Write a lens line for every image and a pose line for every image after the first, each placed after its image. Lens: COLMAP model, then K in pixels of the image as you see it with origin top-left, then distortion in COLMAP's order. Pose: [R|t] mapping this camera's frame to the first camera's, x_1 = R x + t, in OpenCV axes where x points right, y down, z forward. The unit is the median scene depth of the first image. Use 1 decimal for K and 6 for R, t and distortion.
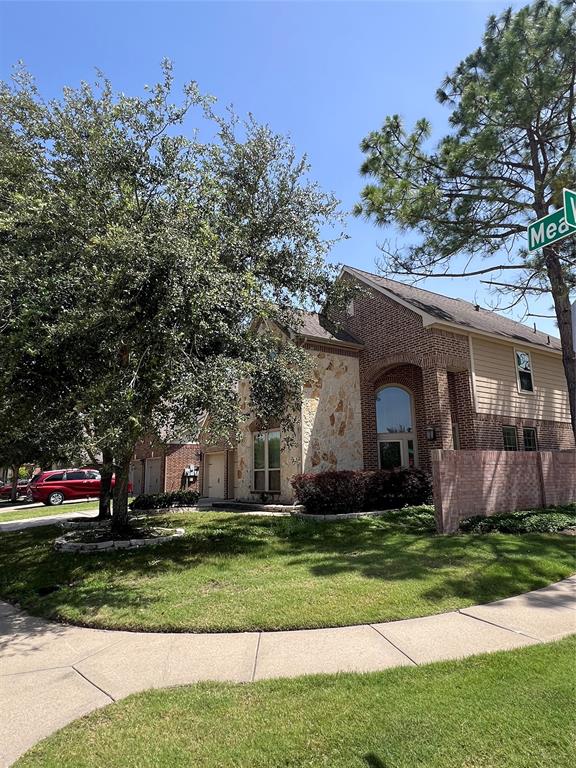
lens RADIAL K [[450.4, 0, 288.8], [0, 450.4, 384.0], [0, 0, 1]] dist [0.001068, -0.000071]
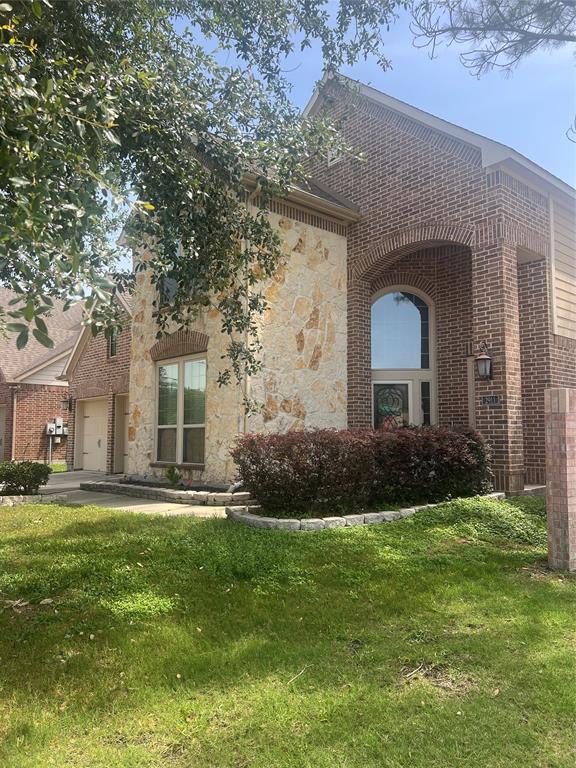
lens RADIAL K [[574.8, 0, 288.2], [0, 574.8, 385.5], [0, 0, 1]] dist [0.045747, -0.012563]
pose [[0.989785, 0.026808, 0.140026, -0.017314], [-0.042410, 0.993064, 0.109656, 0.054642], [-0.136115, -0.114475, 0.984057, 0.278047]]
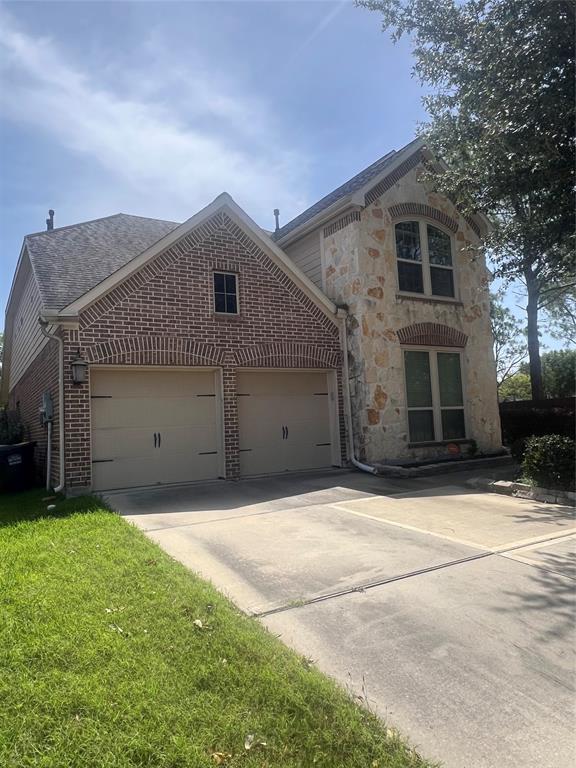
lens RADIAL K [[520.6, 0, 284.8], [0, 520.6, 387.1], [0, 0, 1]] dist [0.000533, 0.017583]
pose [[0.056473, 0.098050, 0.993578, -0.781166], [-0.155904, 0.983824, -0.088226, 0.256409], [-0.986157, -0.149920, 0.070845, 1.154415]]
